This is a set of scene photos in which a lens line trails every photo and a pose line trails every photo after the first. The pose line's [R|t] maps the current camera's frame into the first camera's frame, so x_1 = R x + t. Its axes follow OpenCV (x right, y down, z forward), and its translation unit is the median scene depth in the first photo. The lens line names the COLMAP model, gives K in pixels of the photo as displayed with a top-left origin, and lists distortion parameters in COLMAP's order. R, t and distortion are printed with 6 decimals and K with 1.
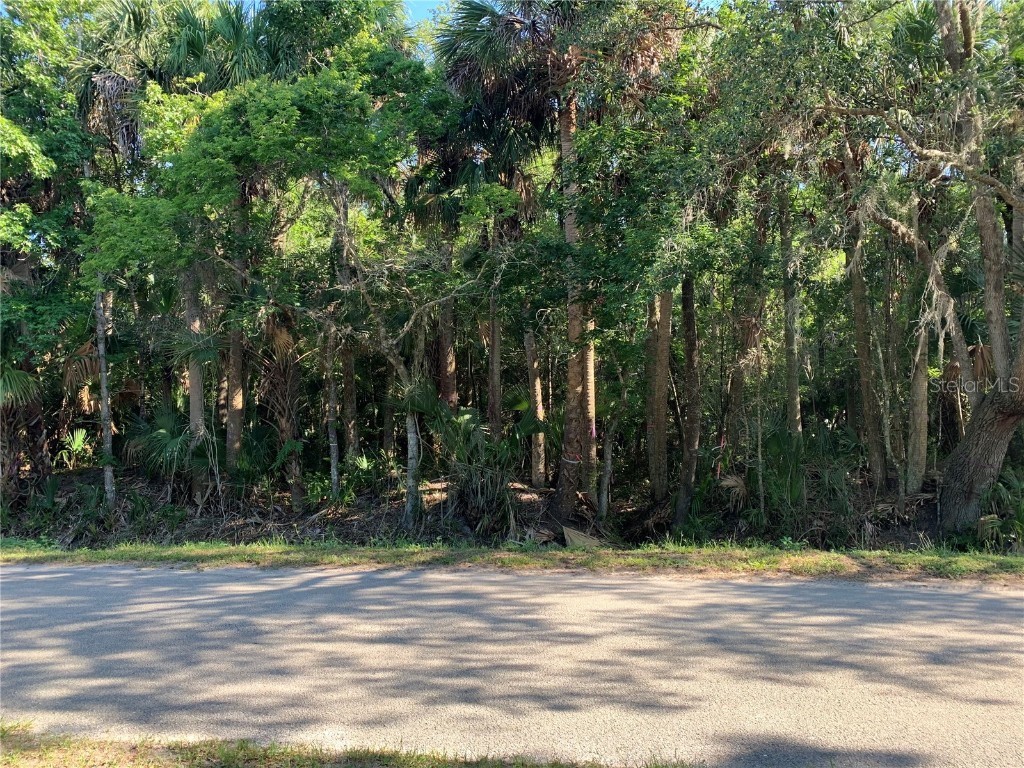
lens RADIAL K [[780.8, 0, 509.5], [0, 780.8, 376.2], [0, 0, 1]] dist [0.036433, -0.038556]
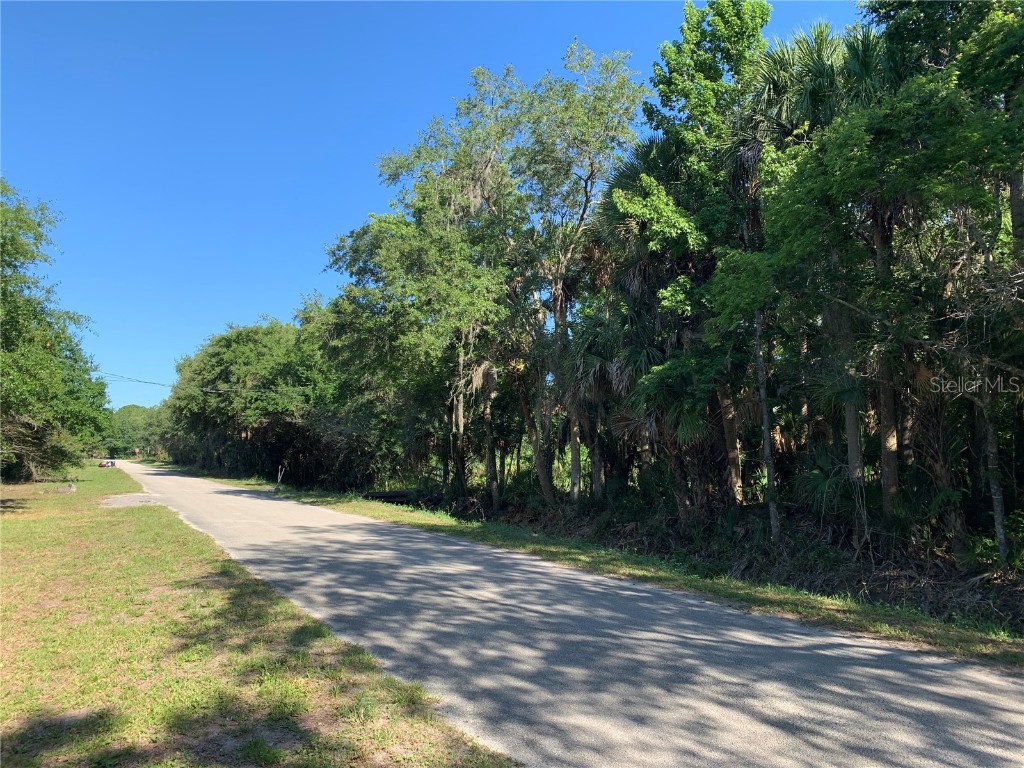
lens RADIAL K [[780.8, 0, 517.6], [0, 780.8, 380.4], [0, 0, 1]] dist [0.036433, -0.038556]
pose [[0.614915, -0.048878, -0.787077, 0.163585], [0.017956, 0.998686, -0.047991, -0.008451], [0.788389, 0.015378, 0.614985, 0.083324]]
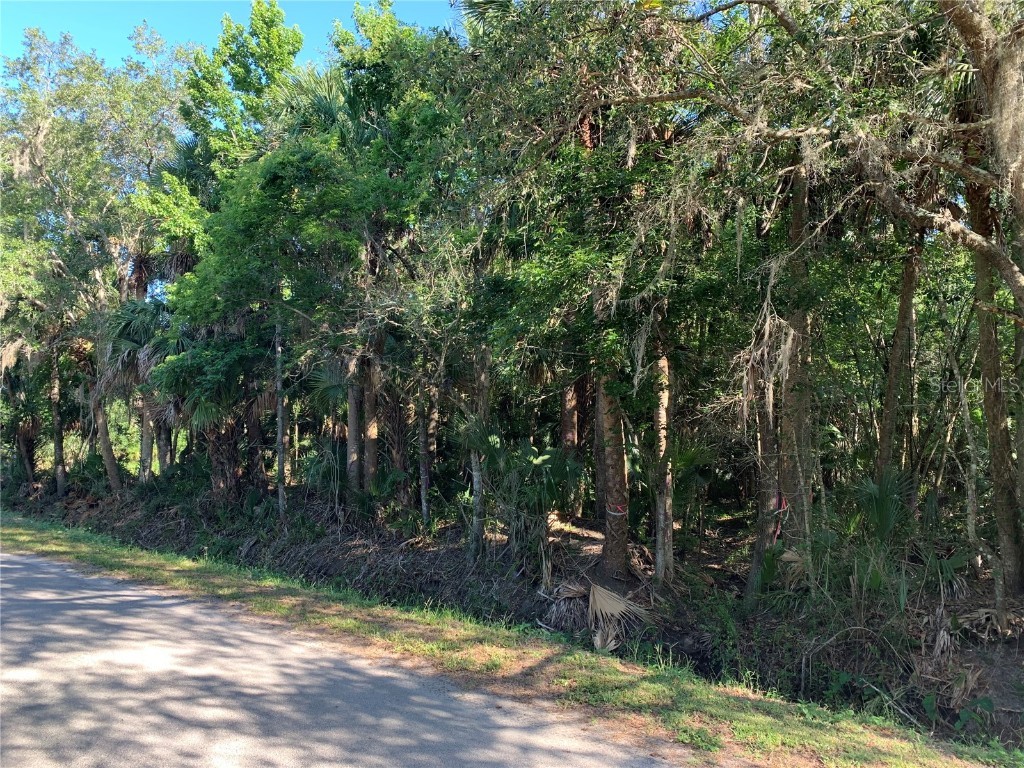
lens RADIAL K [[780.8, 0, 510.4], [0, 780.8, 377.9], [0, 0, 1]] dist [0.036433, -0.038556]
pose [[0.868201, -0.001394, -0.496211, 0.508714], [-0.016550, 0.999358, -0.031764, -0.018776], [0.495937, 0.035790, 0.867621, 0.178365]]
